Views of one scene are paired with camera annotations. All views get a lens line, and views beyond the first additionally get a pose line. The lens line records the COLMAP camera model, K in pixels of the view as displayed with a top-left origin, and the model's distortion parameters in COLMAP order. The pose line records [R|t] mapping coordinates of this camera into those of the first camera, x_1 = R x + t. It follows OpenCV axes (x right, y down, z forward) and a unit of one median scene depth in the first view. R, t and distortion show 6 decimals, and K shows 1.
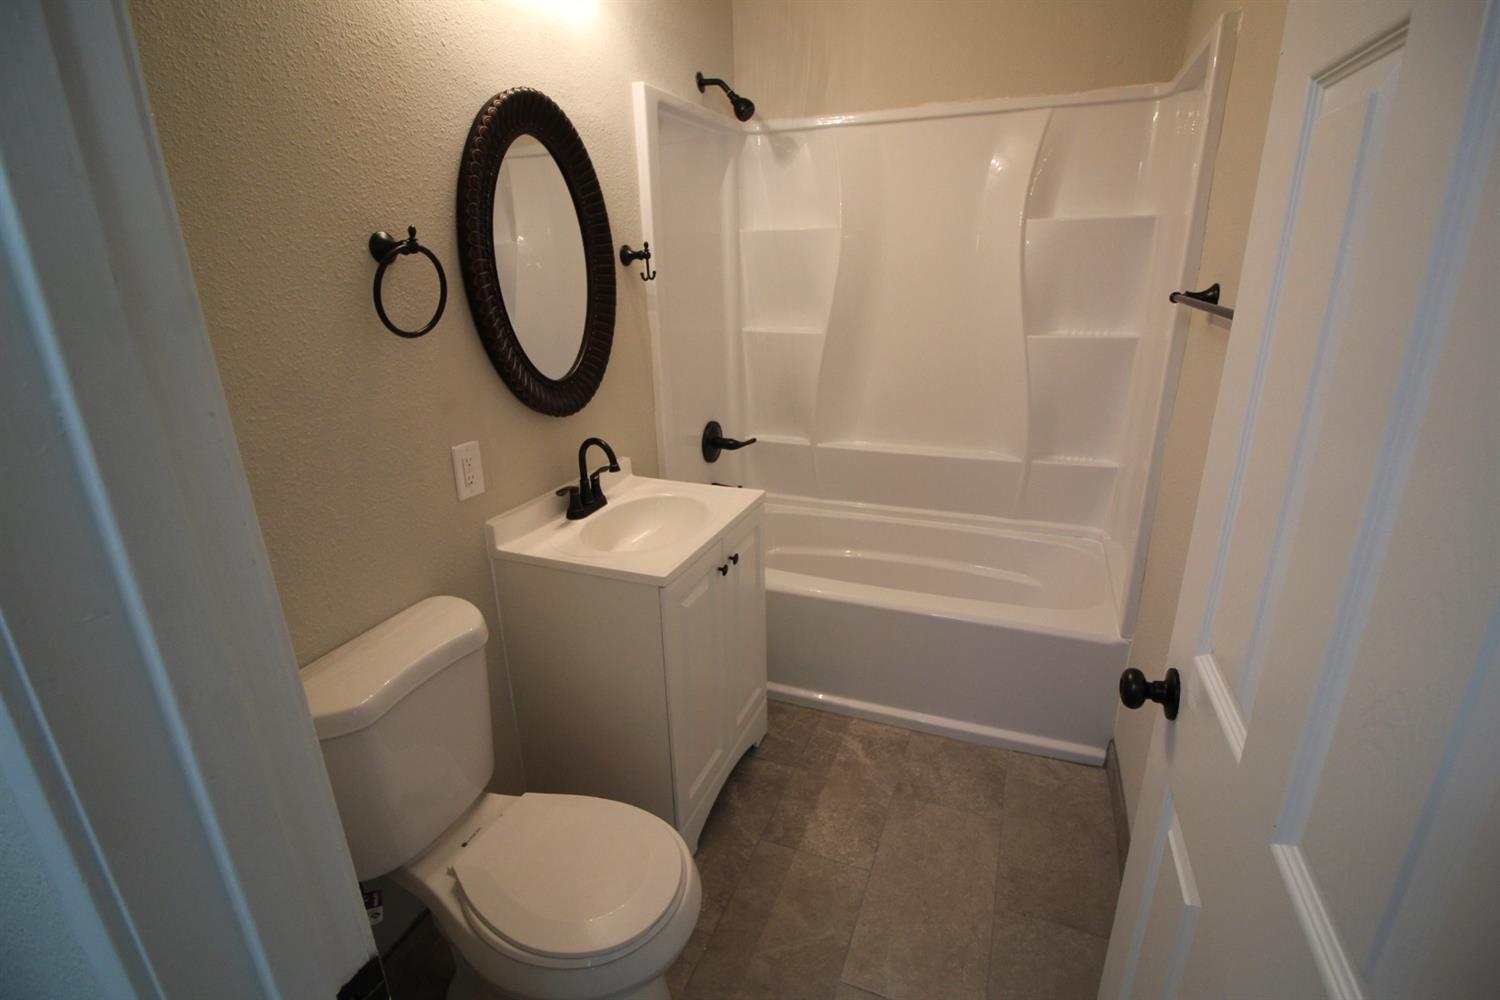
lens RADIAL K [[690.5, 0, 747.5], [0, 690.5, 496.8], [0, 0, 1]] dist [0.001582, -0.012589]
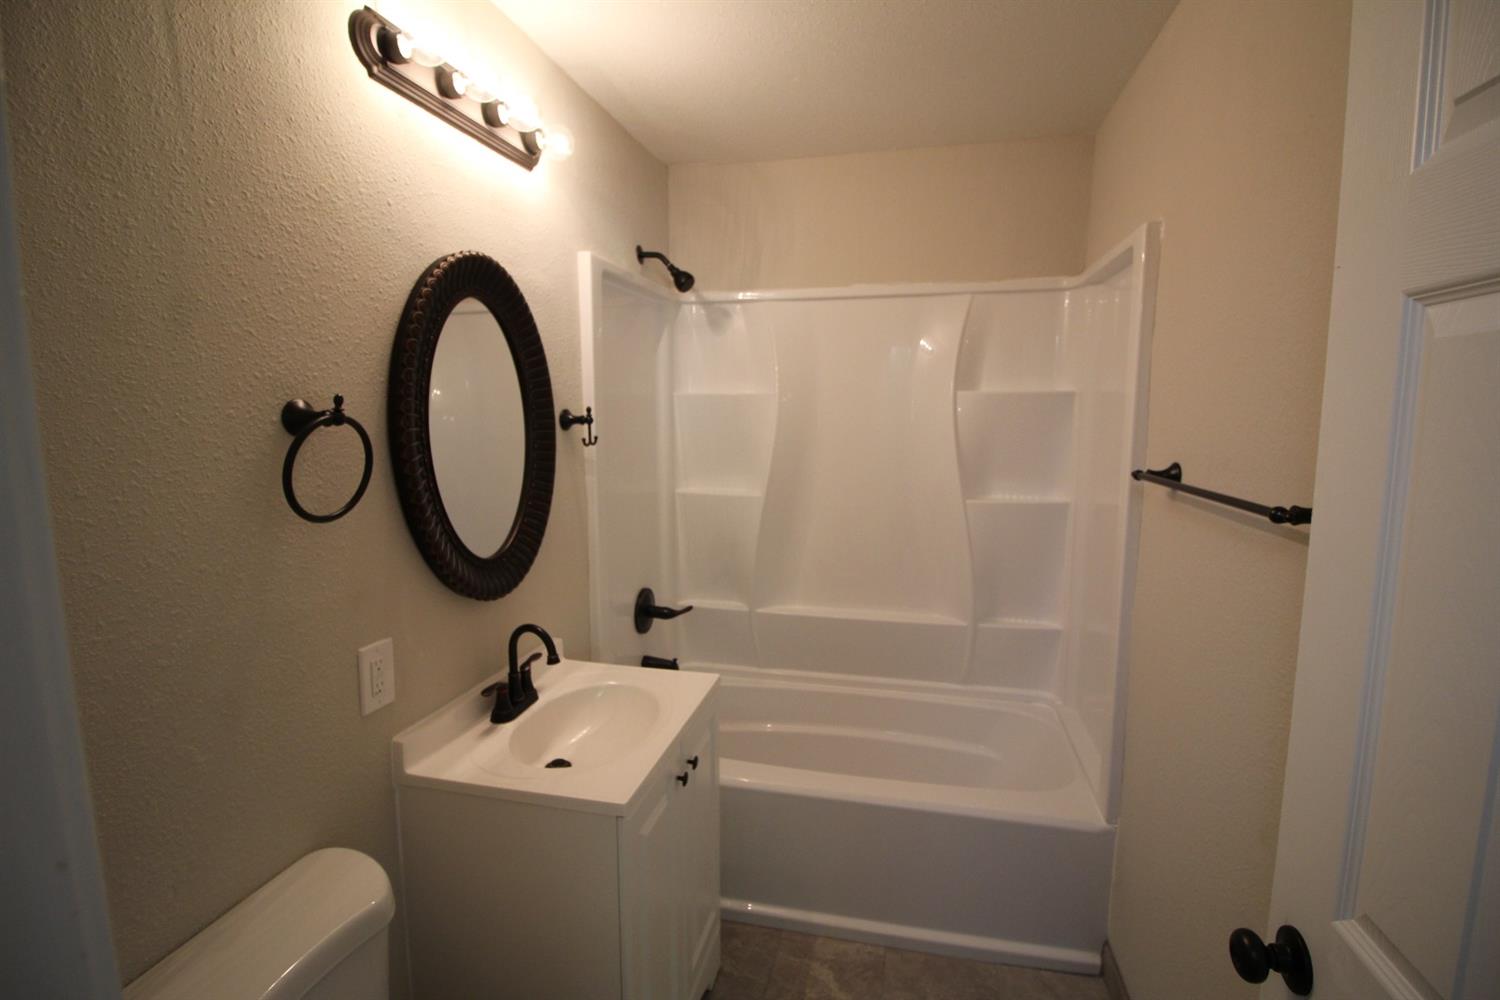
lens RADIAL K [[690.5, 0, 747.5], [0, 690.5, 496.8], [0, 0, 1]] dist [0.001582, -0.012589]
pose [[0.988454, 0.000787, 0.151519, -0.078553], [0.030125, 0.979002, -0.201615, -0.055309], [-0.148496, 0.203851, 0.967674, 0.086793]]
